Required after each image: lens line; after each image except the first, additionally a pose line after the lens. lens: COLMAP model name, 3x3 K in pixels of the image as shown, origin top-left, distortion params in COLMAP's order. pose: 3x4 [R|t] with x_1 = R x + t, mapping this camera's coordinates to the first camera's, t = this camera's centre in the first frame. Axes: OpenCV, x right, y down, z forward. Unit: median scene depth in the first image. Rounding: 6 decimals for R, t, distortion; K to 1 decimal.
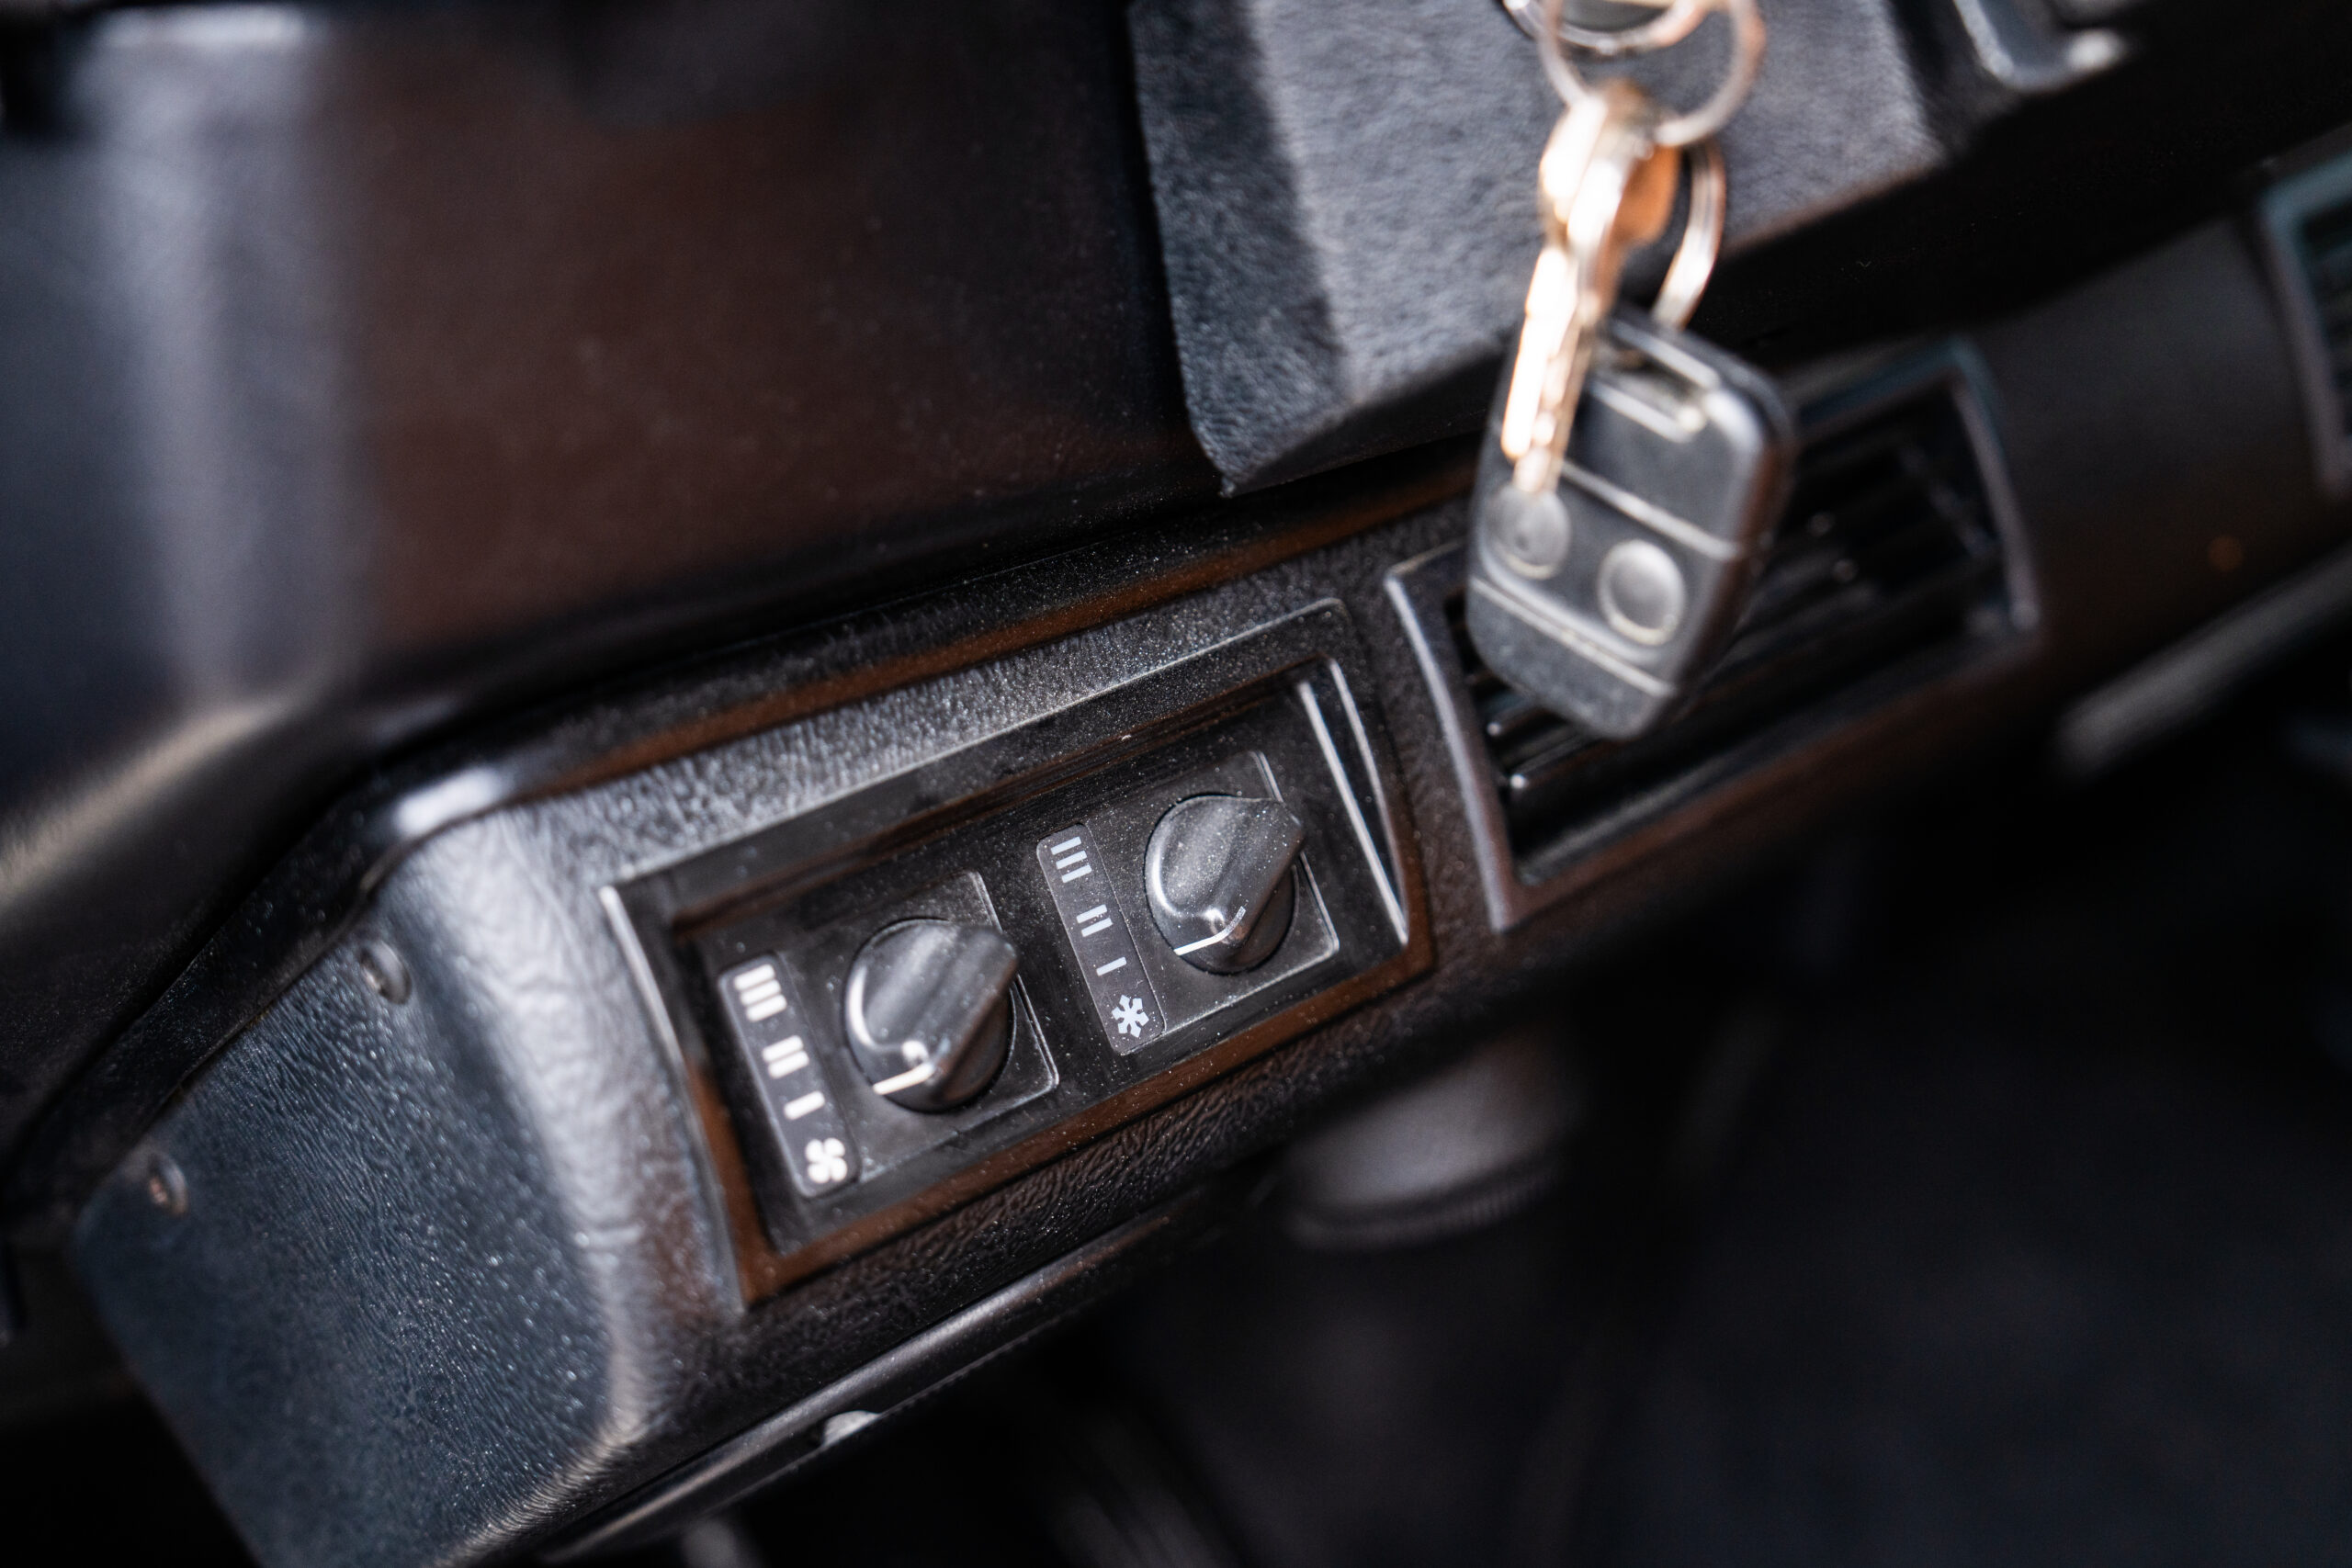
lens RADIAL K [[3632.6, 0, 1174.1], [0, 3632.6, 783.0], [0, 0, 1]] dist [0.041714, 0.000000]
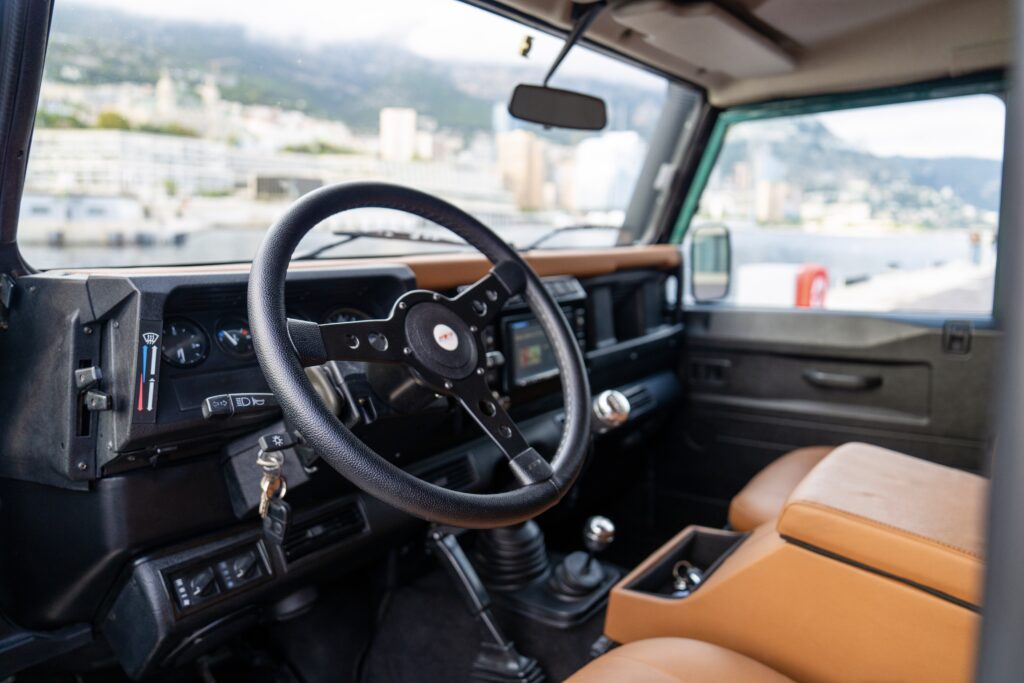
lens RADIAL K [[721.2, 0, 515.6], [0, 721.2, 333.2], [0, 0, 1]] dist [-0.044467, 0.021458]
pose [[0.990757, -0.039526, 0.129762, 0.484927], [0.079521, 0.944229, -0.319543, 0.102767], [-0.109894, 0.326908, 0.938645, -0.879918]]
